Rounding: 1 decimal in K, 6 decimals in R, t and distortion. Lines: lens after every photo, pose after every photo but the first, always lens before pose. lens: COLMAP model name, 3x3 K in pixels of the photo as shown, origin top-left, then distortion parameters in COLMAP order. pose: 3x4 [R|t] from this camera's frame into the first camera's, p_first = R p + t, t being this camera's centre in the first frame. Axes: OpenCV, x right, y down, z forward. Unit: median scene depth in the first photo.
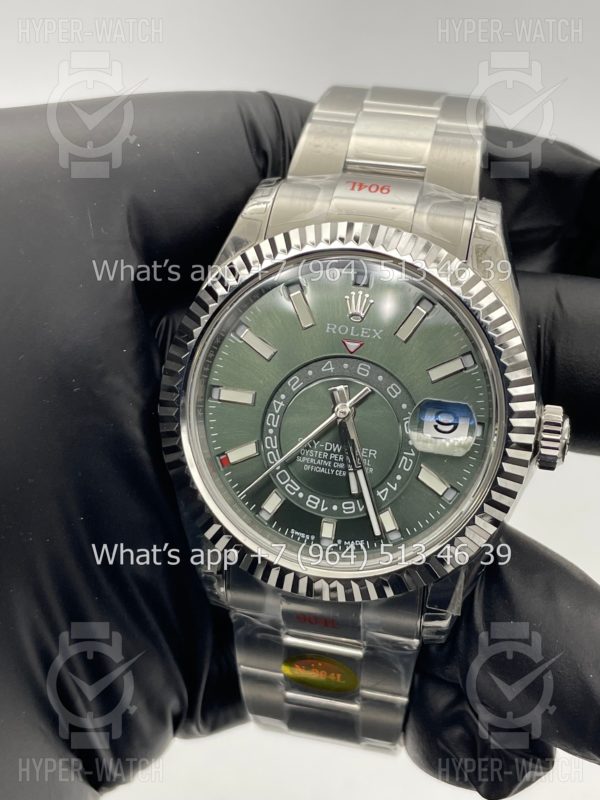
lens RADIAL K [[1255.5, 0, 293.7], [0, 1255.5, 393.4], [0, 0, 1]] dist [0.109629, 0.000000]
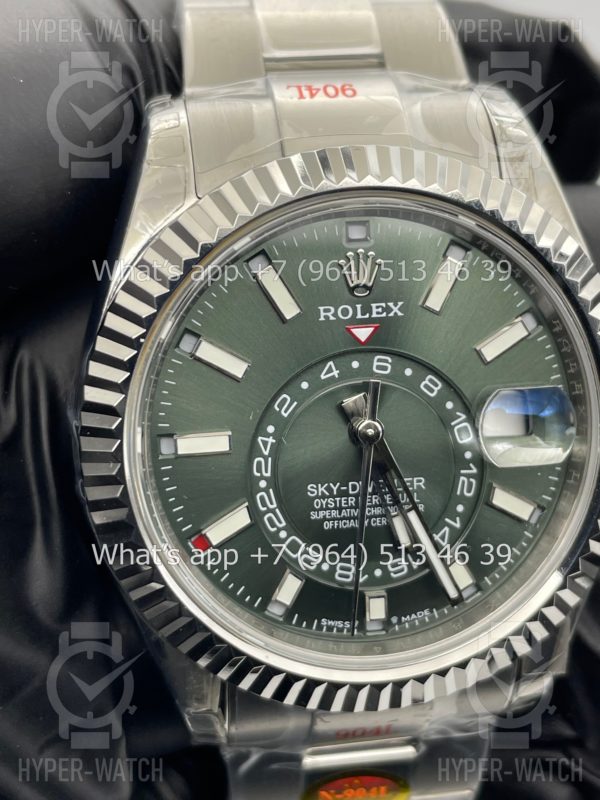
lens RADIAL K [[1255.5, 0, 299.1], [0, 1255.5, 402.3], [0, 0, 1]] dist [0.109629, 0.000000]
pose [[0.927721, -0.213582, 0.306132, -0.194355], [0.188558, 0.975941, 0.109475, -0.080695], [-0.322149, -0.043839, 0.945673, 0.378177]]
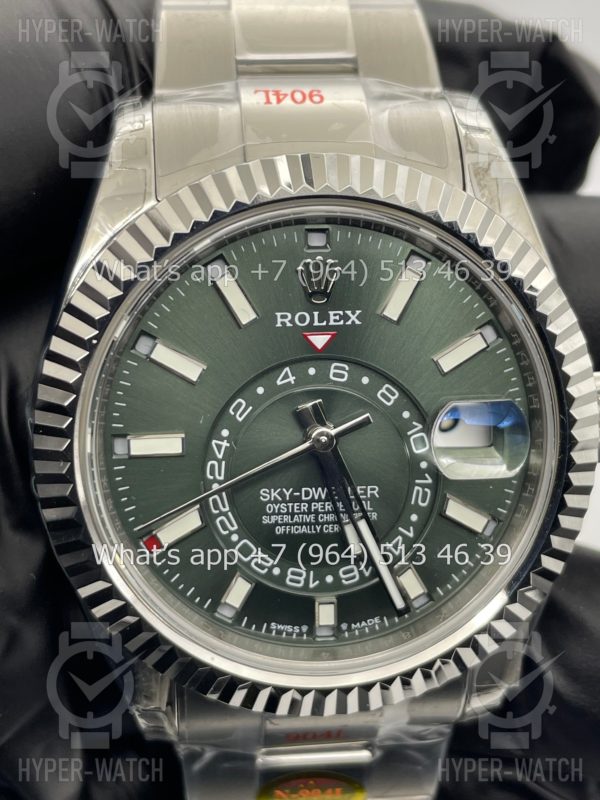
lens RADIAL K [[1255.5, 0, 298.8], [0, 1255.5, 401.1], [0, 0, 1]] dist [0.109629, 0.000000]
pose [[0.947090, -0.185761, 0.261750, -0.142805], [0.160456, 0.980305, 0.115136, -0.084101], [-0.277983, -0.067044, 0.958244, 0.360756]]
